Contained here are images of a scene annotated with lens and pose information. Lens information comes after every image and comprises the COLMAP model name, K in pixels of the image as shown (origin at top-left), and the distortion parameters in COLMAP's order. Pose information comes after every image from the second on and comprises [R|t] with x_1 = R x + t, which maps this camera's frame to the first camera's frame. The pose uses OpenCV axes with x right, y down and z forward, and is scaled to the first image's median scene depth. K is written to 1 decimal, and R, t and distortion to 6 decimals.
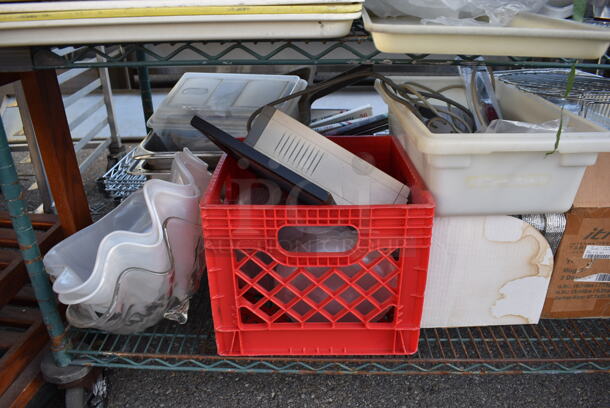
lens RADIAL K [[474.7, 0, 305.0], [0, 474.7, 204.0], [0, 0, 1]] dist [-0.095309, 0.004643]
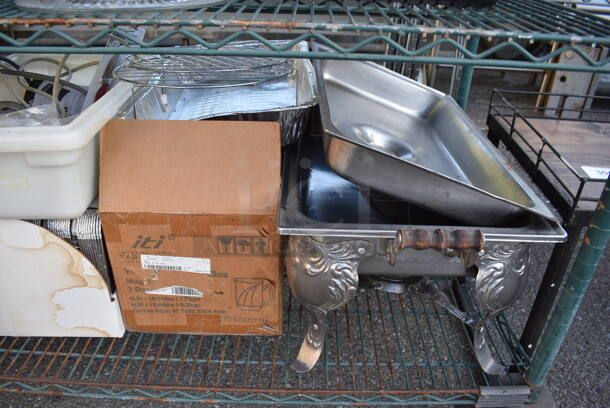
lens RADIAL K [[474.7, 0, 305.0], [0, 474.7, 204.0], [0, 0, 1]] dist [-0.095309, 0.004643]
pose [[0.999520, 0.012774, 0.028236, 0.886116], [-0.014838, 0.997138, 0.074127, -0.072067], [-0.027209, -0.074510, 0.996849, 0.127300]]
